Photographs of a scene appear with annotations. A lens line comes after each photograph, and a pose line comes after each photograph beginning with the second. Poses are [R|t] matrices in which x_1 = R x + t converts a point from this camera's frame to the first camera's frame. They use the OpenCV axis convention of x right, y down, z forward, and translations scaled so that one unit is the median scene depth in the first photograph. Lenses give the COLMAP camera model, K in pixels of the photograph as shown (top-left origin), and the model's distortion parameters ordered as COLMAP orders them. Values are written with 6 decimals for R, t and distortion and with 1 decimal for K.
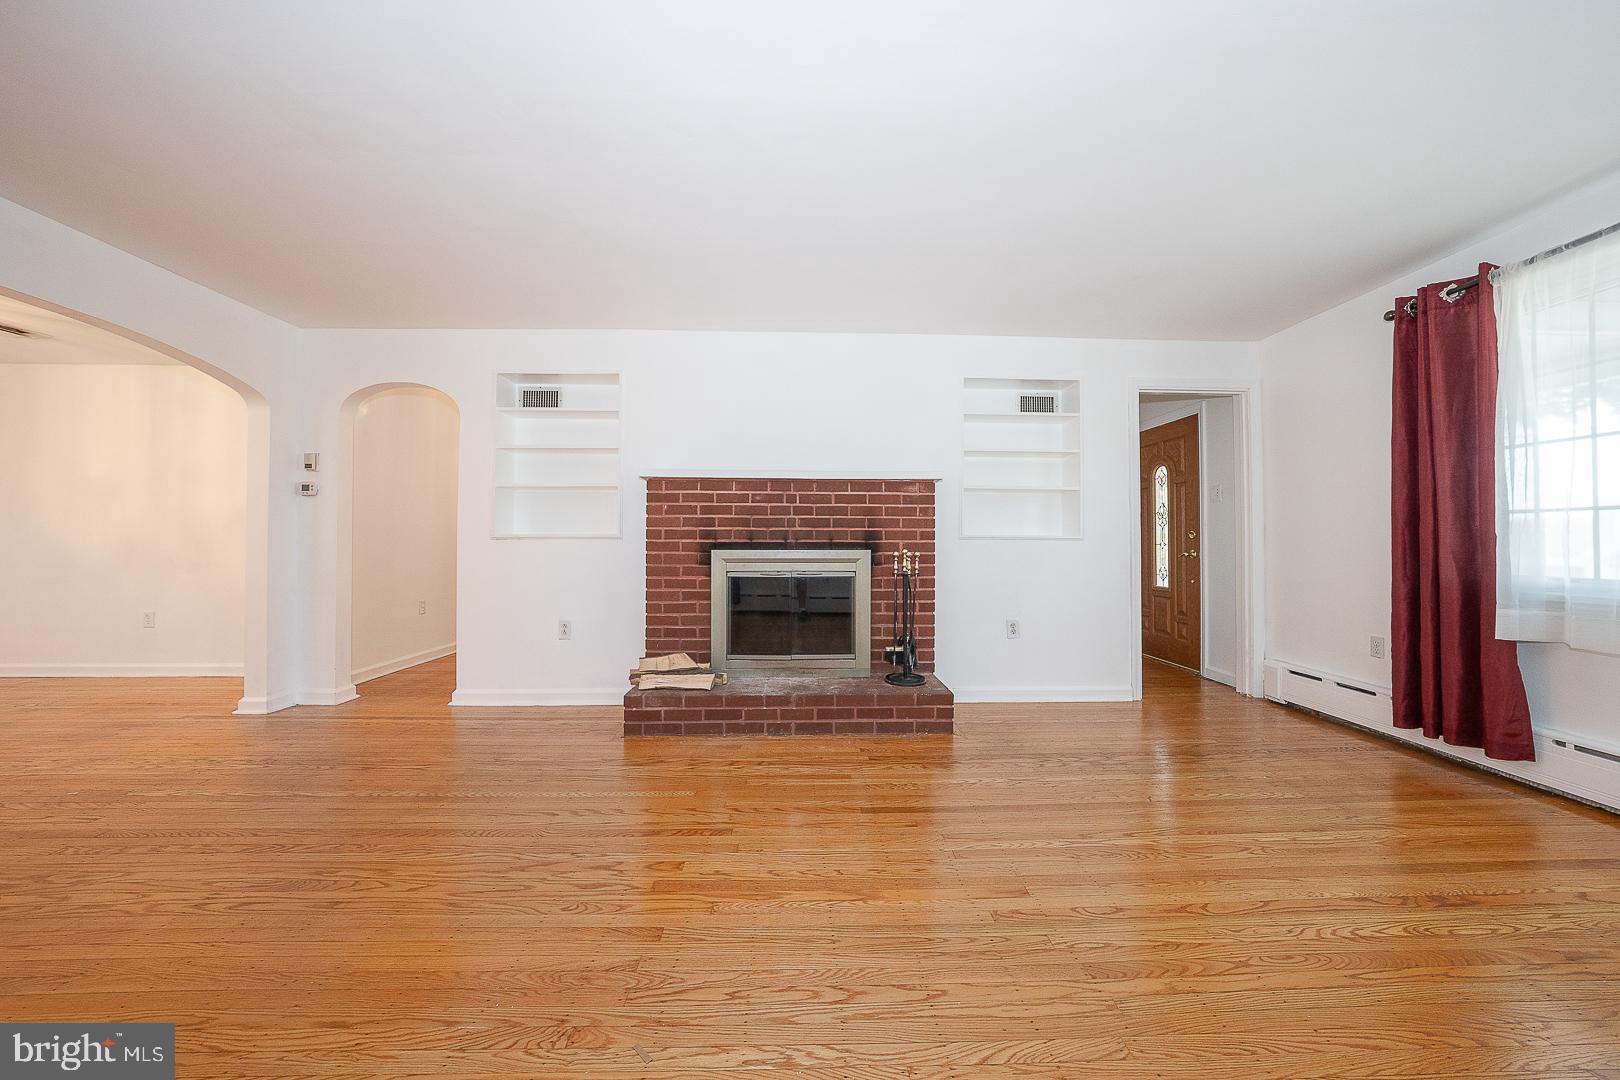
lens RADIAL K [[557.0, 0, 812.0], [0, 557.0, 533.4], [0, 0, 1]] dist [-0.028396, 0.005885]
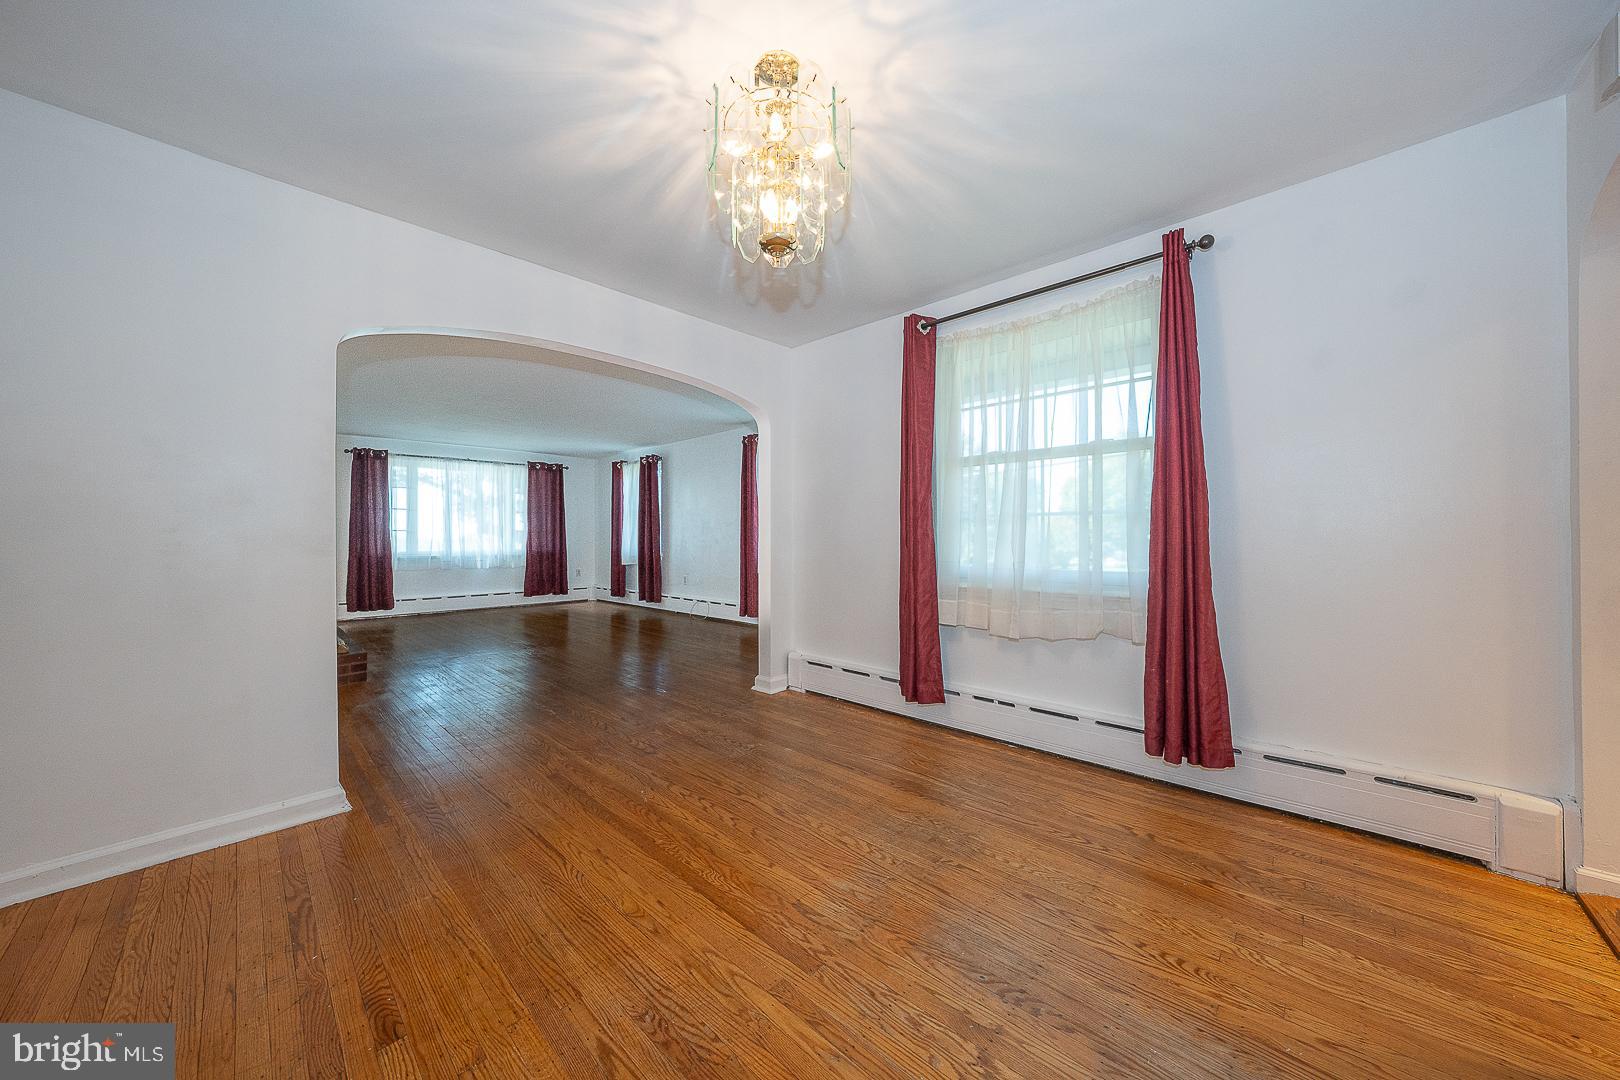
lens RADIAL K [[557.0, 0, 812.1], [0, 557.0, 535.7], [0, 0, 1]] dist [-0.028396, 0.005885]
pose [[-0.703438, 0.003363, 0.710748, -1.853939], [-0.008087, 0.999886, -0.012735, 0.004988], [-0.710710, -0.014705, -0.703331, 1.025136]]
